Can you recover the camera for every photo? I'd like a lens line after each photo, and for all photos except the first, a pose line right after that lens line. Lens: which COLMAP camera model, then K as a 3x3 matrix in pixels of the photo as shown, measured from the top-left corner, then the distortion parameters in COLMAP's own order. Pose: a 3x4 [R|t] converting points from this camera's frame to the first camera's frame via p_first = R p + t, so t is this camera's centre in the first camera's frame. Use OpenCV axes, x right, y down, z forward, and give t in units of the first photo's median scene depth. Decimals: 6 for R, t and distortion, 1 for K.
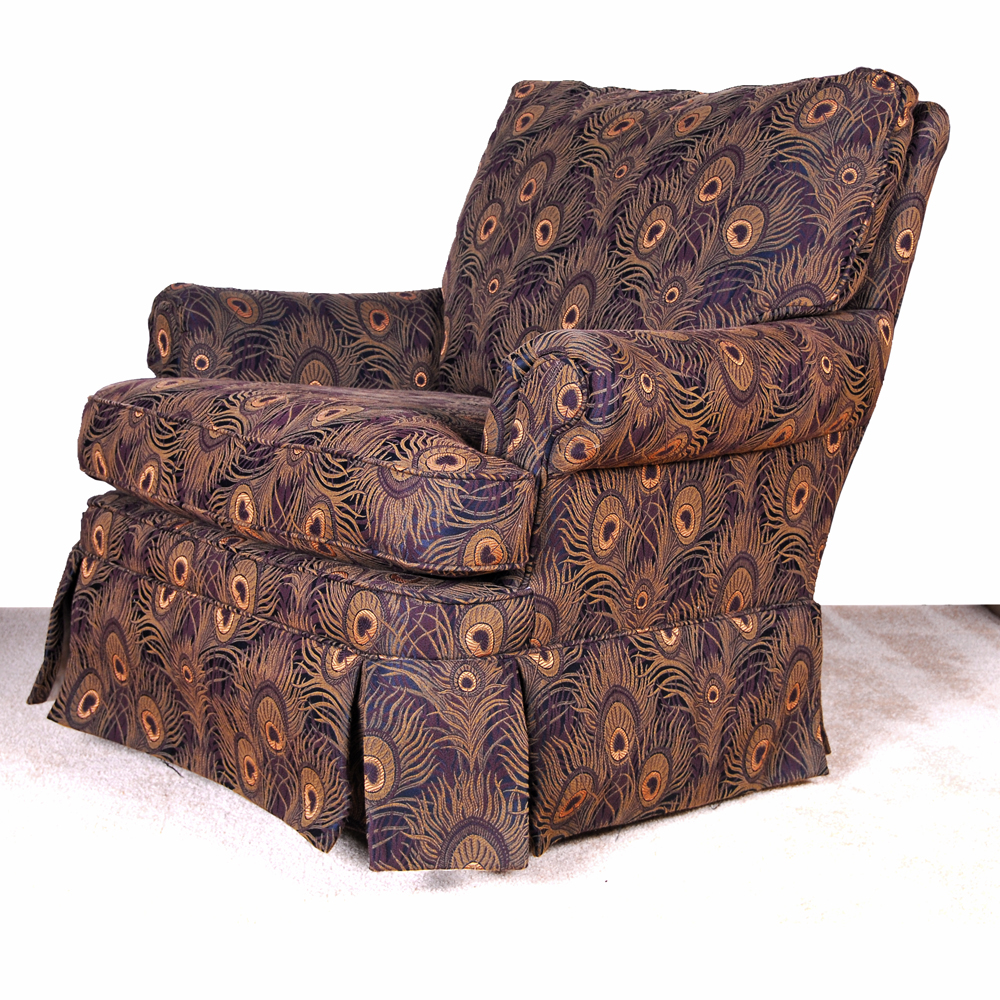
lens RADIAL K [[1956.7, 0, 500.0], [0, 1956.7, 500.0], [0, 0, 1]] dist [-0.010186, 0.004291]
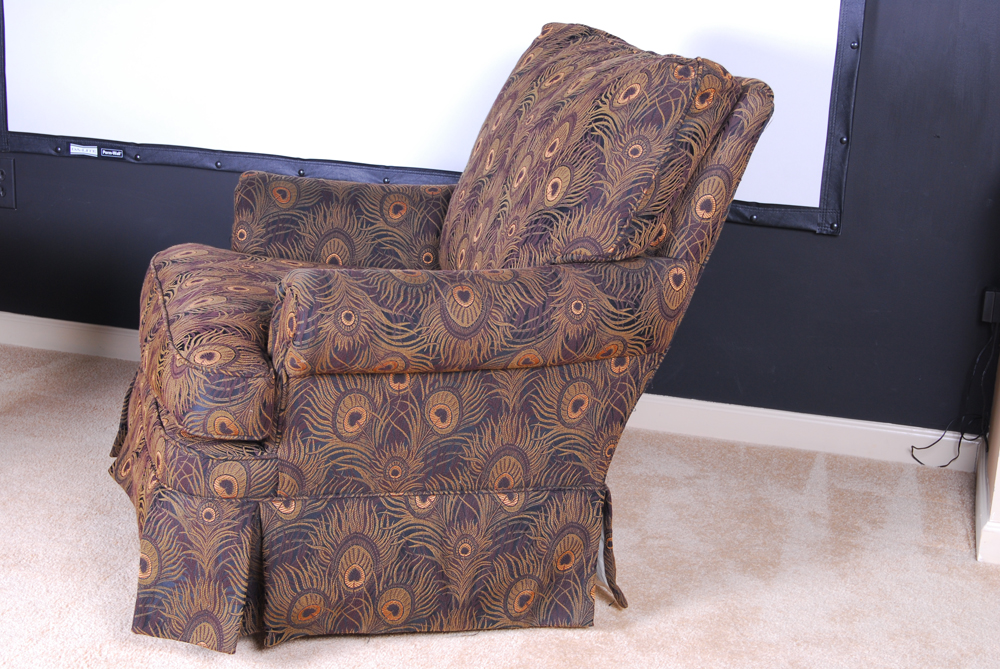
lens RADIAL K [[1655.4, 0, 500.2], [0, 1655.4, 355.1], [0, 0, 1]] dist [0.025972, 0.121070]
pose [[0.880155, 0.145975, -0.451684, 0.620445], [-0.100247, 0.987241, 0.123713, -0.169401], [0.463980, -0.063607, 0.883559, 0.055684]]
